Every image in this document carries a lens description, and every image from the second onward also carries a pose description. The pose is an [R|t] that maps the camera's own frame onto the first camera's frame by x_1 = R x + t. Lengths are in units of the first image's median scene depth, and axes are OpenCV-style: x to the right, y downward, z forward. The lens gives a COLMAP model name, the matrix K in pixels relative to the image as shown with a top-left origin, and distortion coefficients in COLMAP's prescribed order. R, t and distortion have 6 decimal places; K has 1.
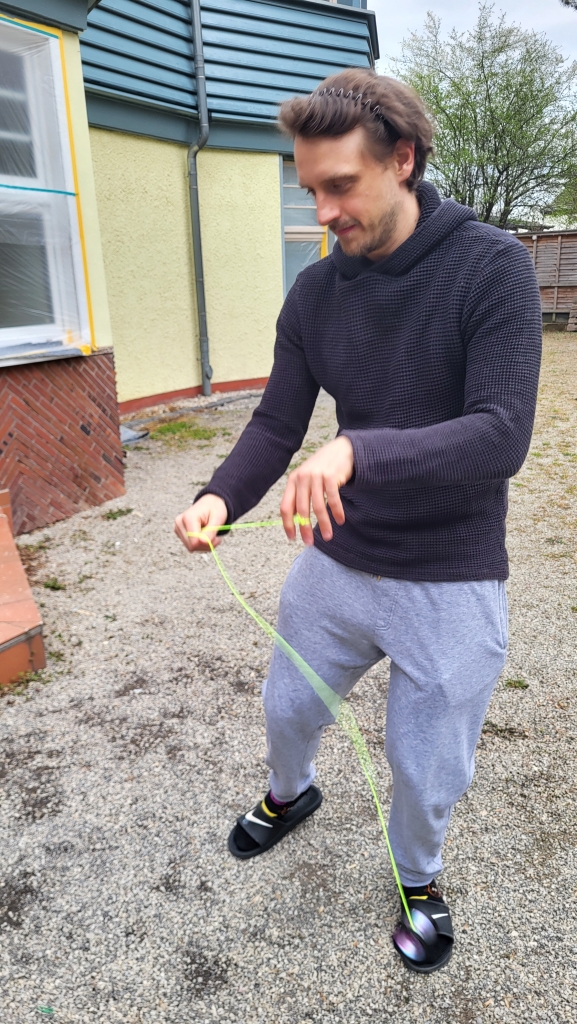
lens RADIAL K [[775.2, 0, 290.1], [0, 775.2, 521.4], [0, 0, 1]] dist [0.011646, 0.002284]
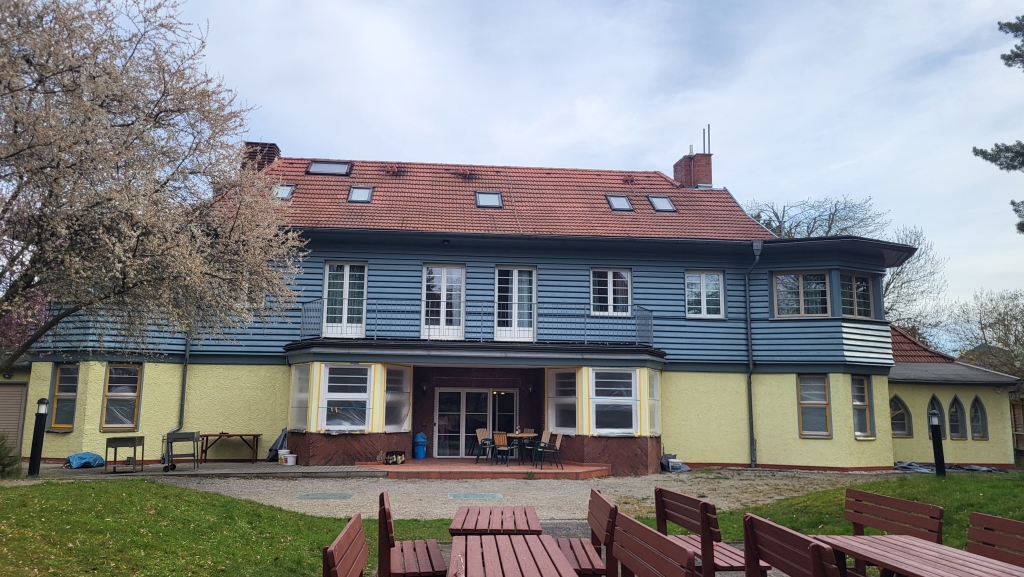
lens RADIAL K [[737.2, 0, 512.0], [0, 737.2, 288.5], [0, 0, 1]] dist [0.014448, -0.001097]
pose [[0.593838, -0.094094, -0.799063, 2.507794], [-0.272955, 0.910681, -0.310089, 0.459546], [0.756870, 0.402251, 0.515114, -1.816393]]
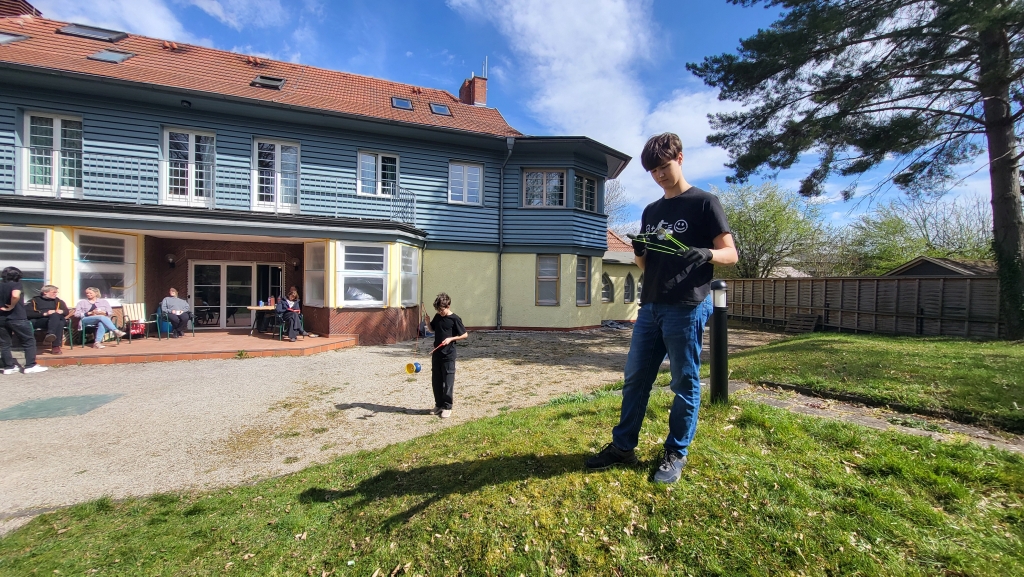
lens RADIAL K [[407.7, 0, 516.5], [0, 407.7, 289.0], [0, 0, 1]] dist [-0.001071, -0.000238]
pose [[0.795466, 0.047075, -0.604168, 1.649348], [-0.219683, 0.951563, -0.215097, 0.013018], [0.564778, 0.303828, 0.767277, -0.360732]]
